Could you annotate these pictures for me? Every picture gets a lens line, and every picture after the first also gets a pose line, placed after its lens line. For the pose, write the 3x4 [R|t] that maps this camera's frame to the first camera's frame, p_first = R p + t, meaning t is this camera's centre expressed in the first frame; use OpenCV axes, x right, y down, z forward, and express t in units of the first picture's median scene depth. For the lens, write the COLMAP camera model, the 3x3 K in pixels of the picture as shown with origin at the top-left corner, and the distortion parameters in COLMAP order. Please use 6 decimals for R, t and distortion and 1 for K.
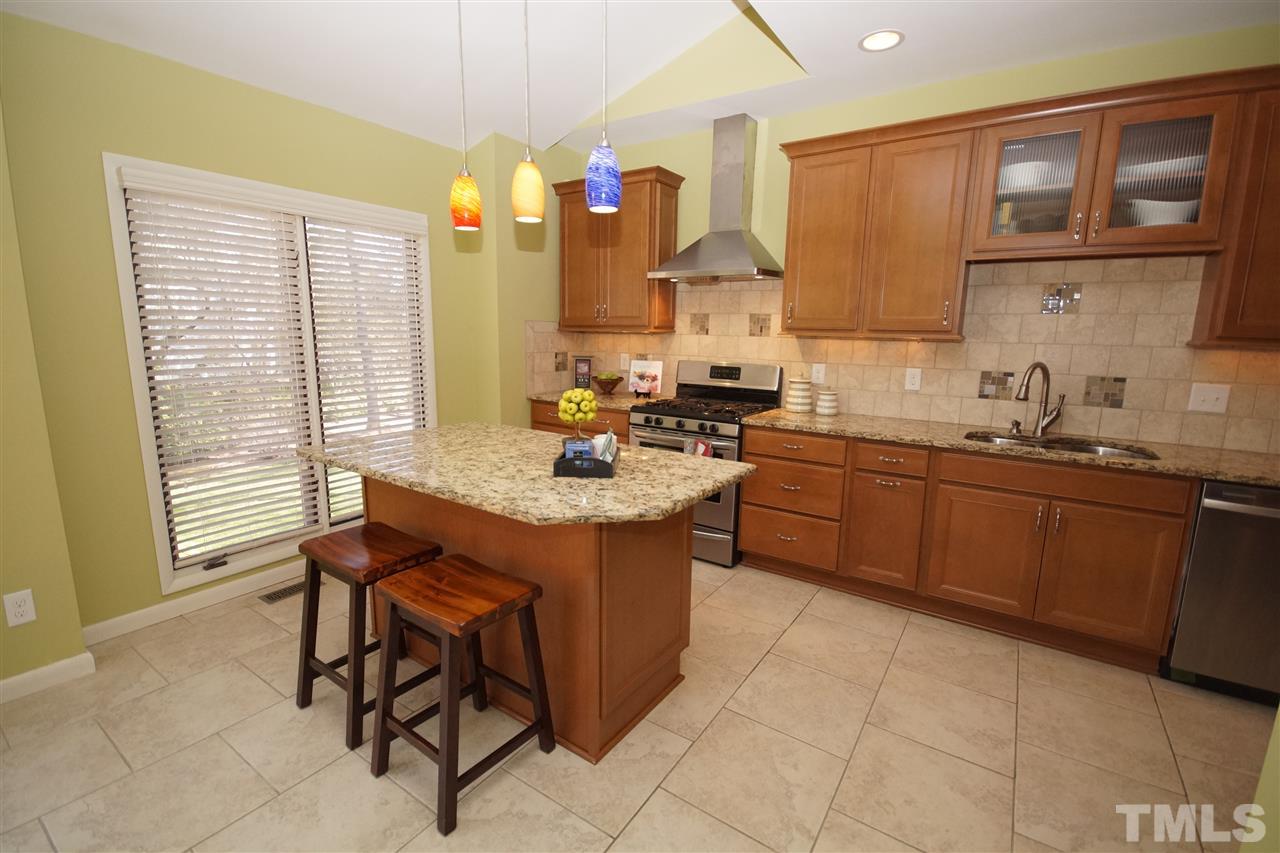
lens RADIAL K [[572.2, 0, 635.3], [0, 572.2, 424.0], [0, 0, 1]] dist [-0.000307, -0.001336]
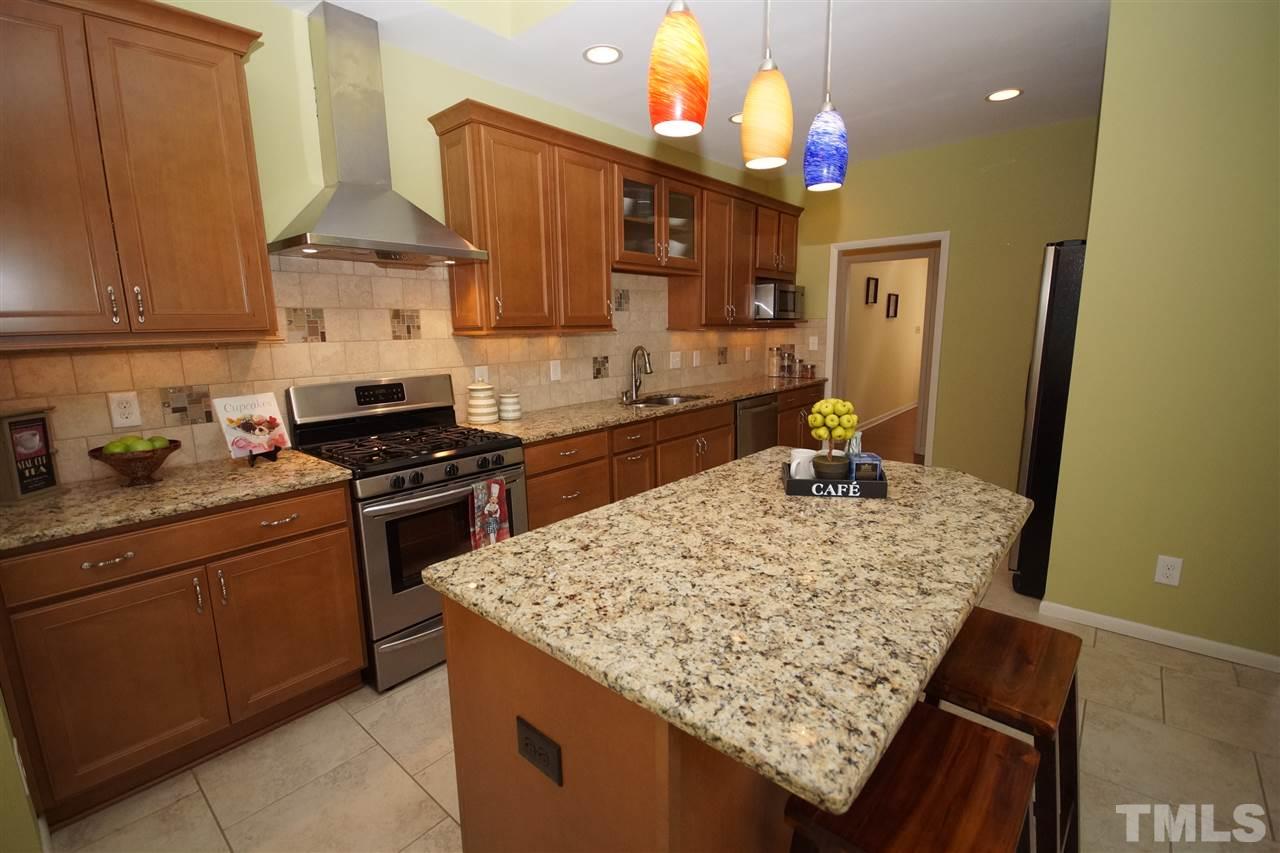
lens RADIAL K [[572.2, 0, 635.3], [0, 572.2, 424.0], [0, 0, 1]] dist [-0.000307, -0.001336]
pose [[0.114565, -0.185687, 0.975907, -0.555964], [0.185963, 0.969018, 0.162545, -0.124205], [-0.975855, 0.162860, 0.145547, 0.684778]]
